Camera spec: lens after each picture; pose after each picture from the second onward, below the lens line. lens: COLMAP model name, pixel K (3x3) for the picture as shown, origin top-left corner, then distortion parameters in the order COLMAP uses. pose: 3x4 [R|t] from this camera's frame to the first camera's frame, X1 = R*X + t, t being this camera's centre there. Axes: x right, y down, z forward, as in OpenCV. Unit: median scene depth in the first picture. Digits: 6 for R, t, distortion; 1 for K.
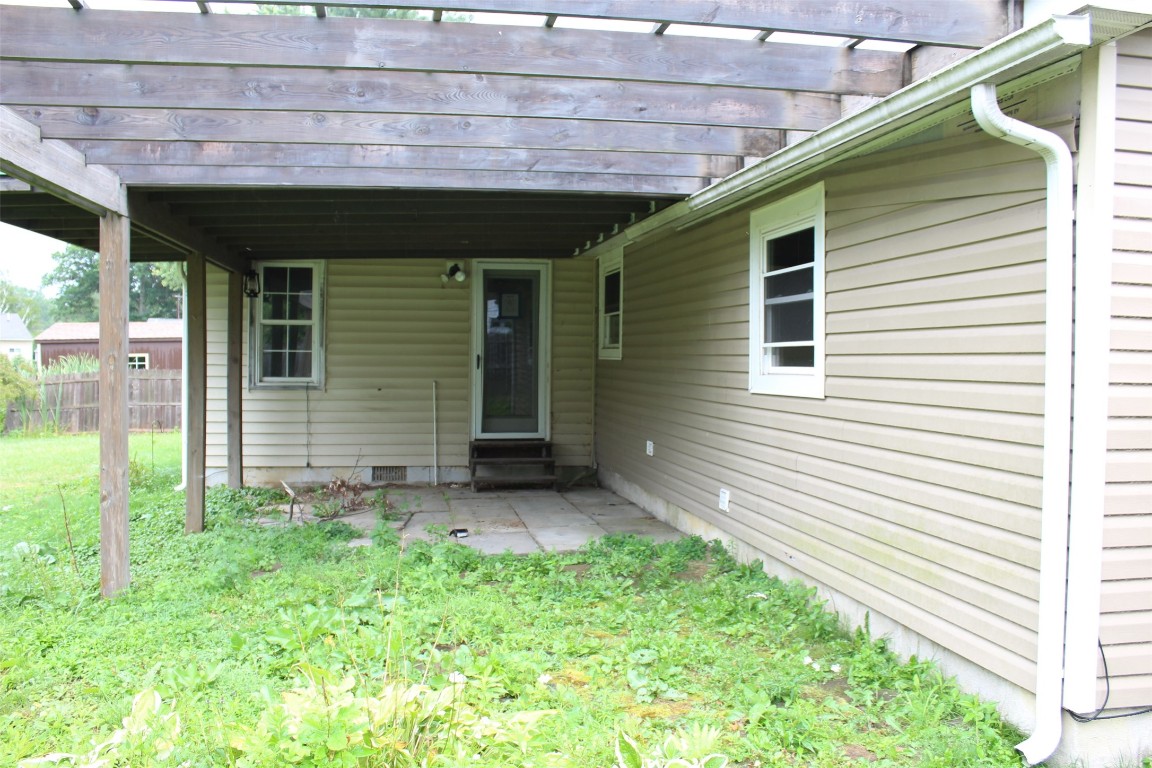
lens RADIAL K [[948.5, 0, 576.6], [0, 948.5, 384.2], [0, 0, 1]] dist [-0.166525, 0.135522]
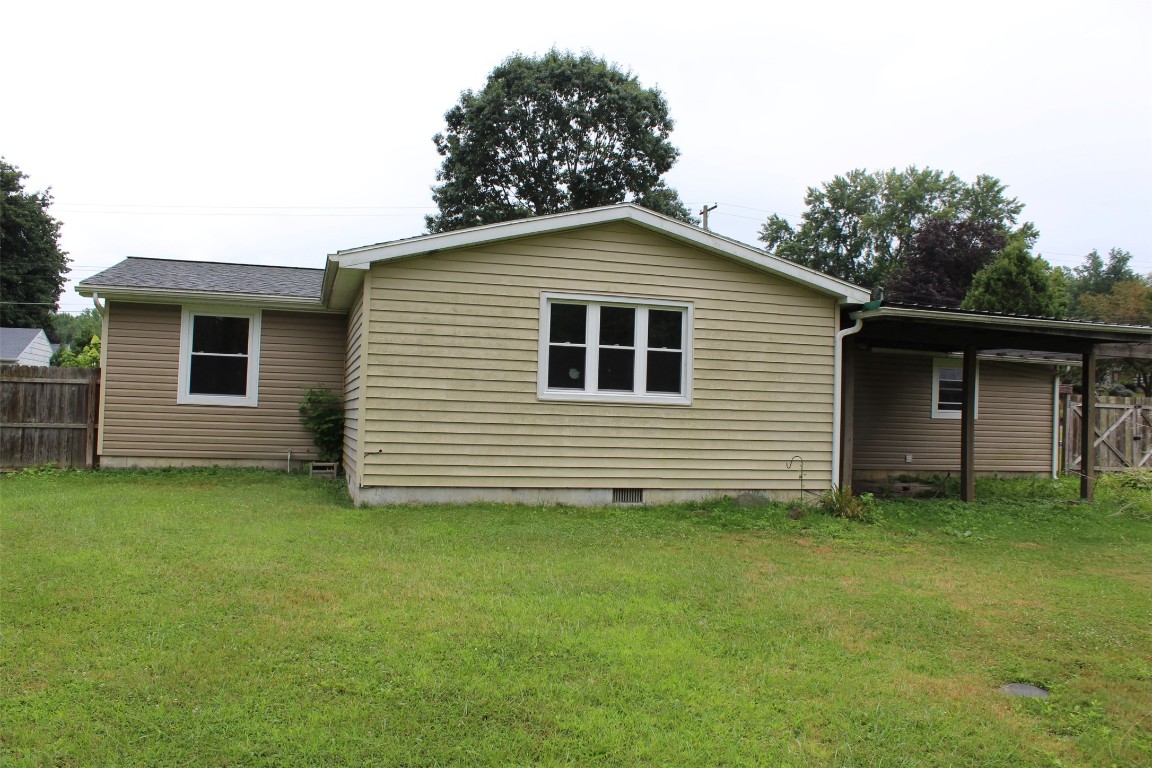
lens RADIAL K [[948.5, 0, 577.3], [0, 948.5, 387.3], [0, 0, 1]] dist [-0.166525, 0.135522]
pose [[-0.073413, 0.019796, 0.997105, -1.540797], [-0.002933, 0.999794, -0.020066, -0.015802], [-0.997297, -0.004398, -0.073340, 1.353956]]
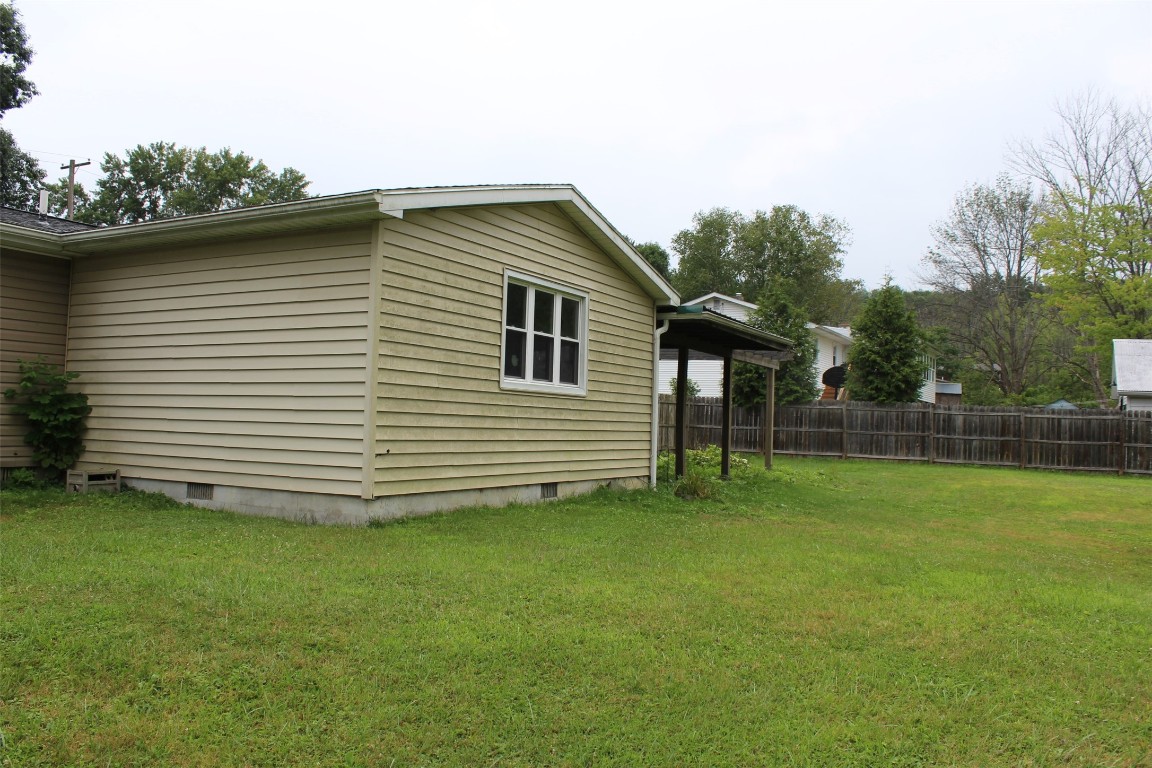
lens RADIAL K [[948.5, 0, 572.3], [0, 948.5, 408.0], [0, 0, 1]] dist [-0.166525, 0.135522]
pose [[-0.763435, -0.019350, 0.645595, -1.148725], [-0.017674, 0.999803, 0.009066, -0.013701], [-0.645643, -0.004489, -0.763626, 1.993721]]
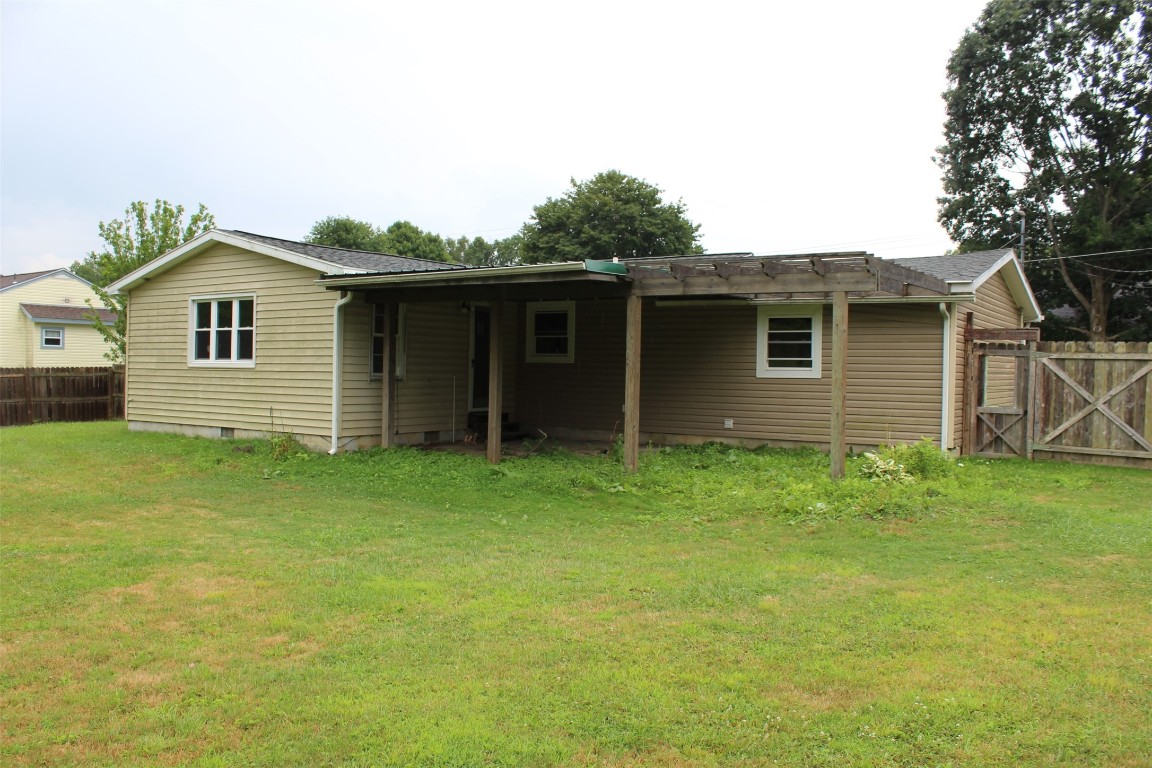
lens RADIAL K [[948.5, 0, 571.1], [0, 948.5, 388.6], [0, 0, 1]] dist [-0.166525, 0.135522]
pose [[0.715899, -0.010234, 0.698129, -1.119062], [0.009496, 0.999943, 0.004920, 0.012205], [-0.698140, 0.003107, 0.715955, -0.264232]]
